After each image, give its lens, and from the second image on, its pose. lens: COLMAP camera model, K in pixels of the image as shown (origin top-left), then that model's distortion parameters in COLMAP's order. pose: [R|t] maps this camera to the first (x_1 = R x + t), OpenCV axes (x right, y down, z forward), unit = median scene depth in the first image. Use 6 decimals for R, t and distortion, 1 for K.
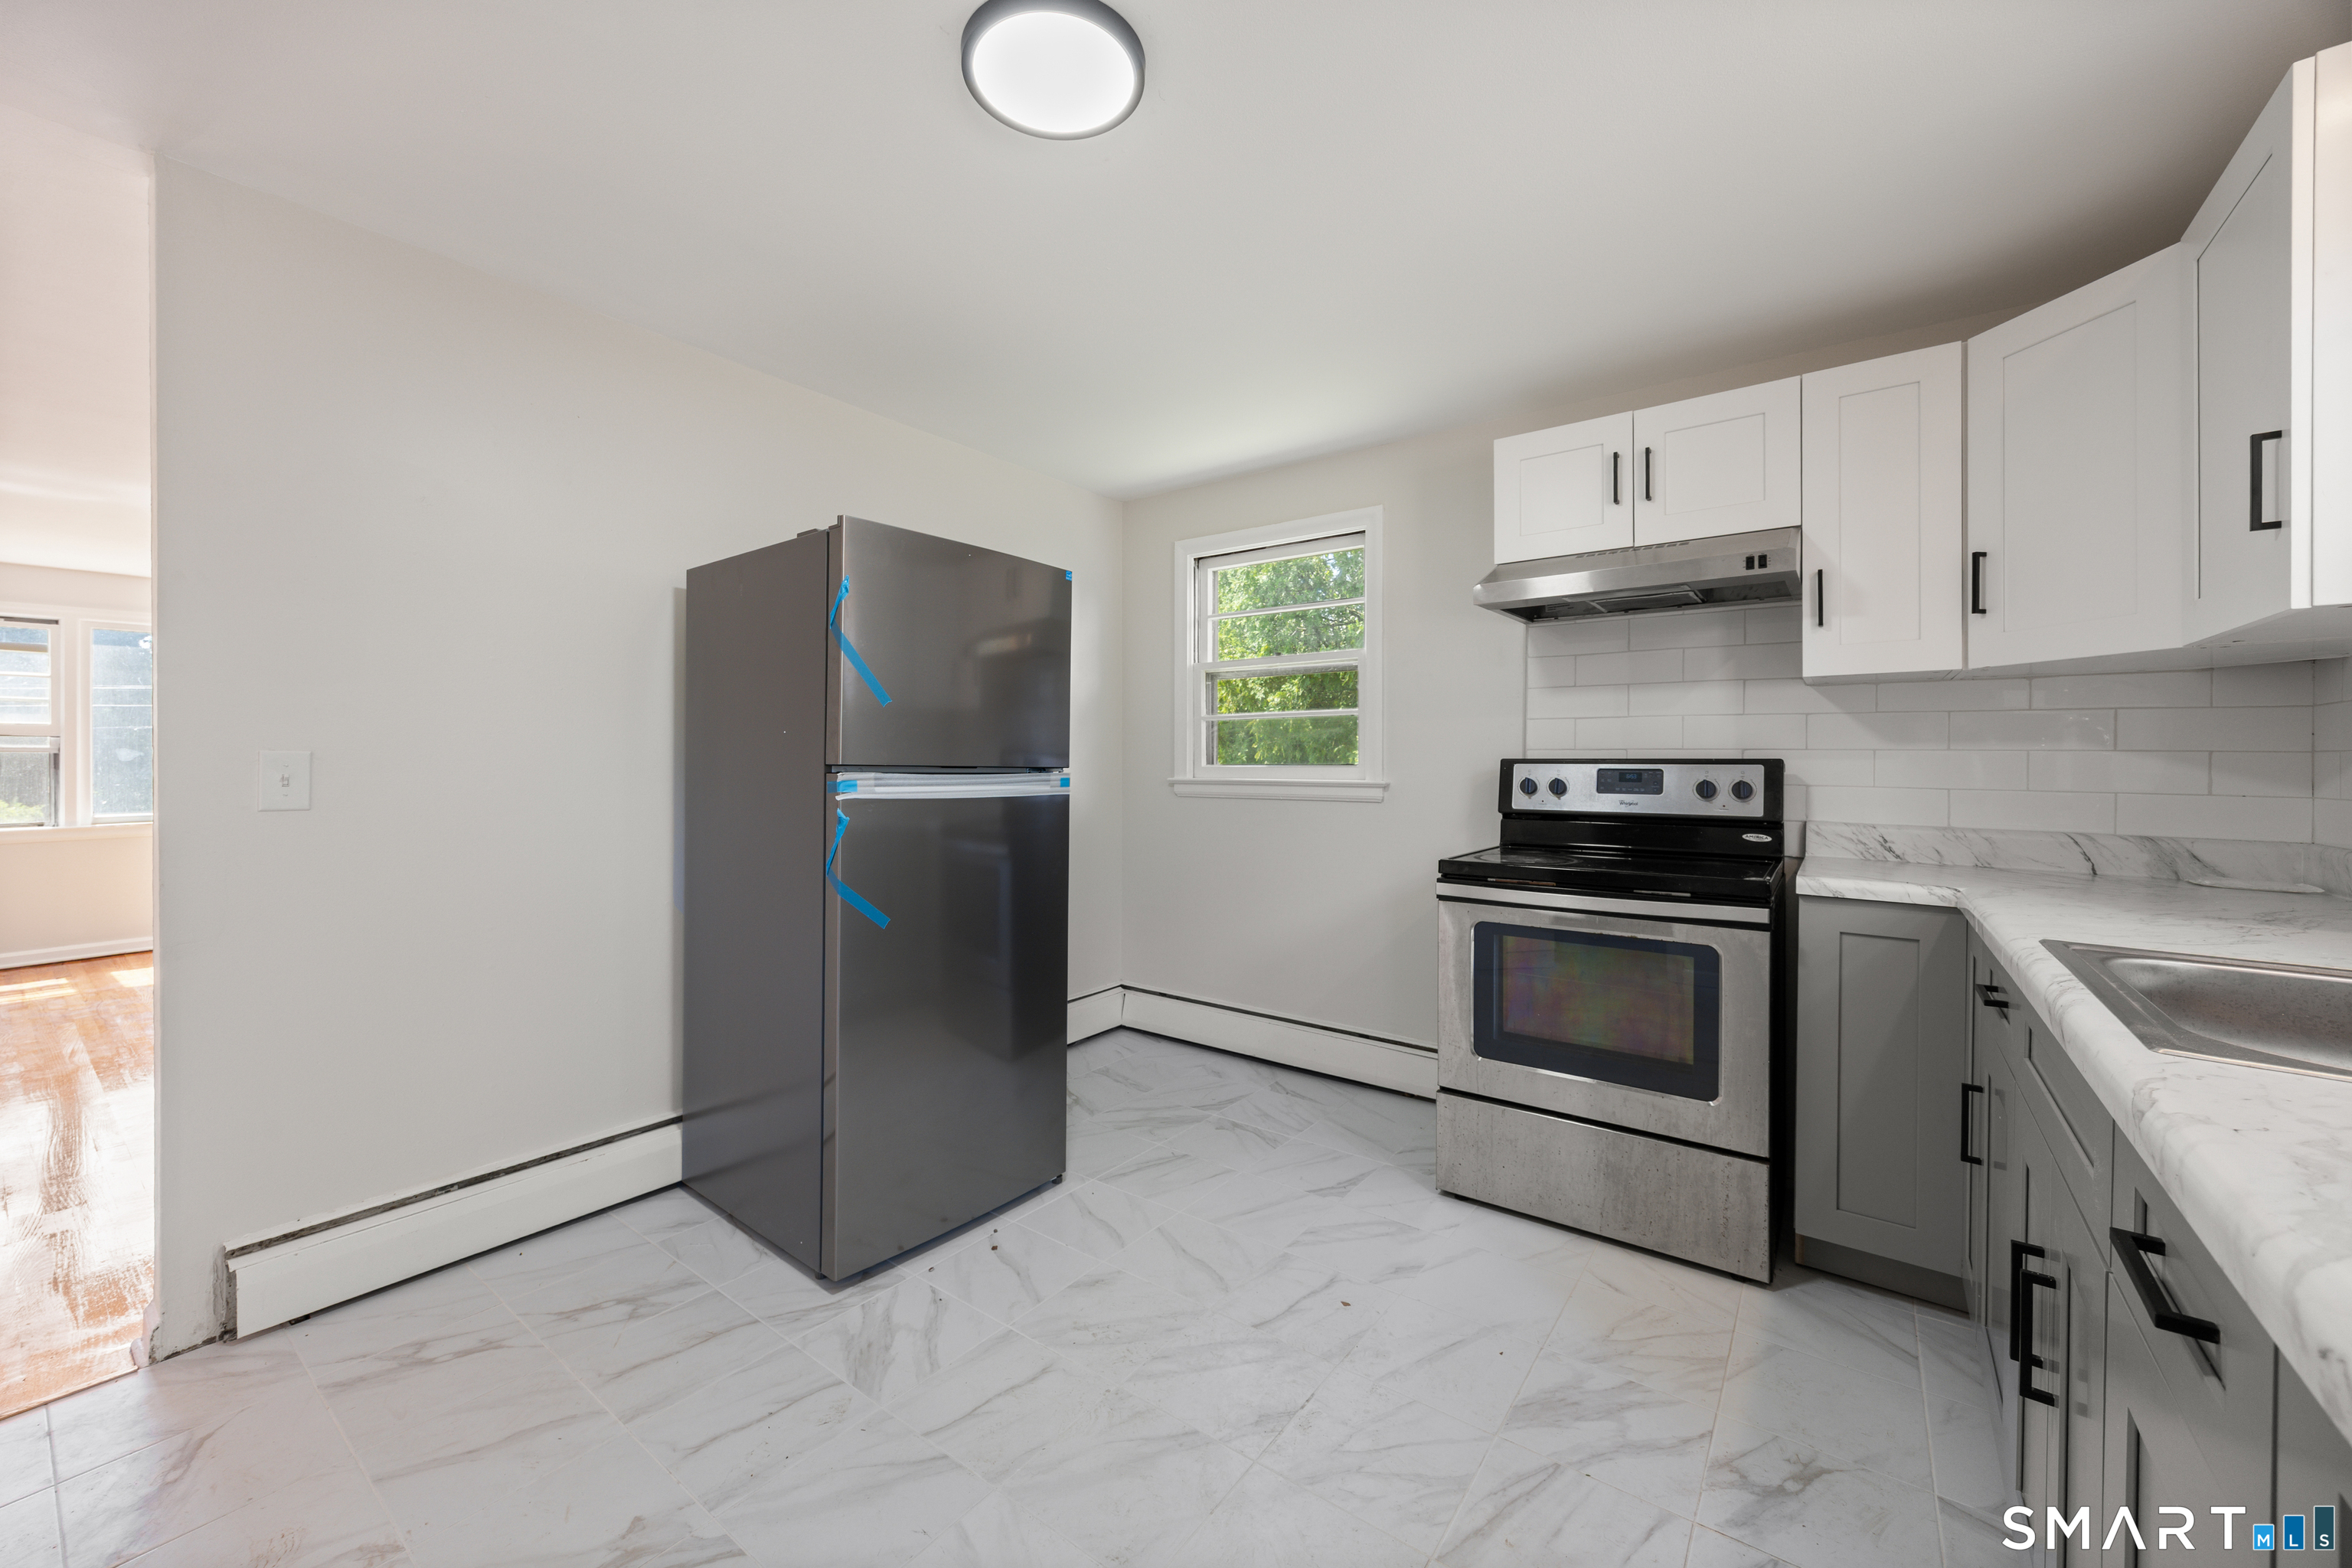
lens RADIAL K [[910.1, 0, 1177.3], [0, 910.1, 768.0], [0, 0, 1]] dist [-0.000120, 0.000021]
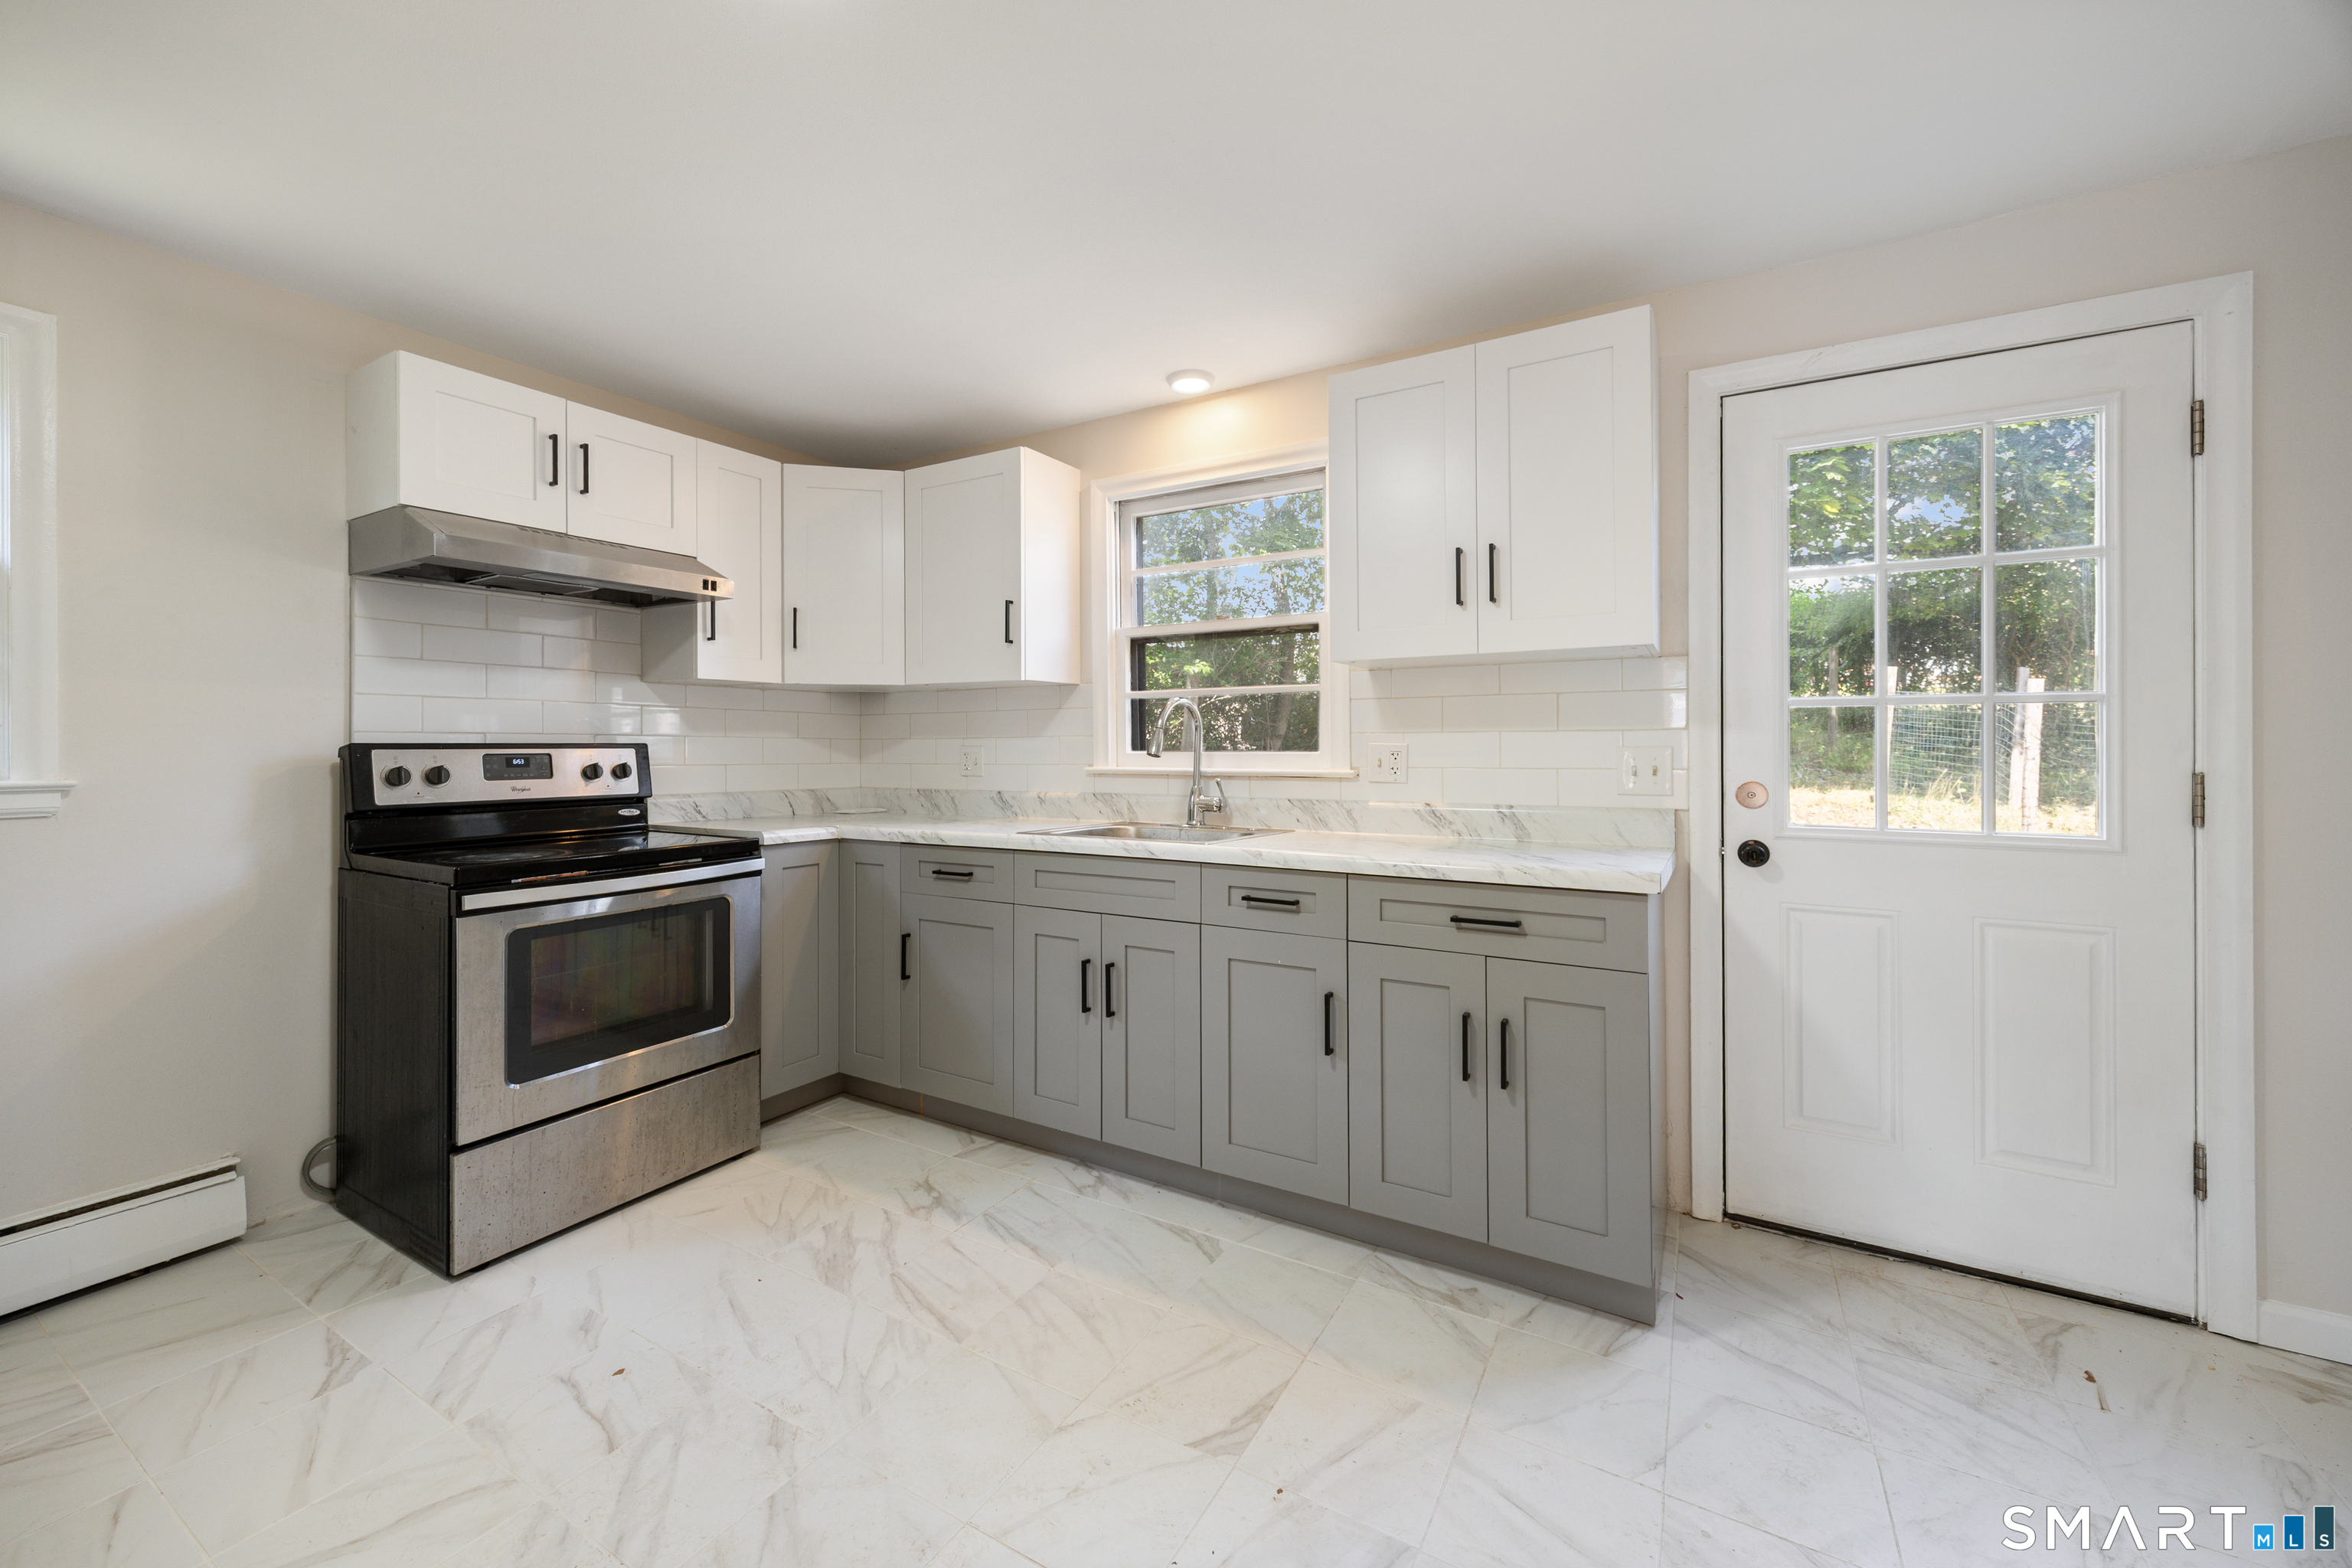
lens RADIAL K [[910.6, 0, 1176.9], [0, 910.6, 741.8], [0, 0, 1]] dist [0.000122, -0.000162]
pose [[-0.111580, -0.000451, 0.993755, -0.634869], [0.008368, 0.999964, 0.001393, -0.008399], [-0.993720, 0.008471, -0.111572, 0.484126]]
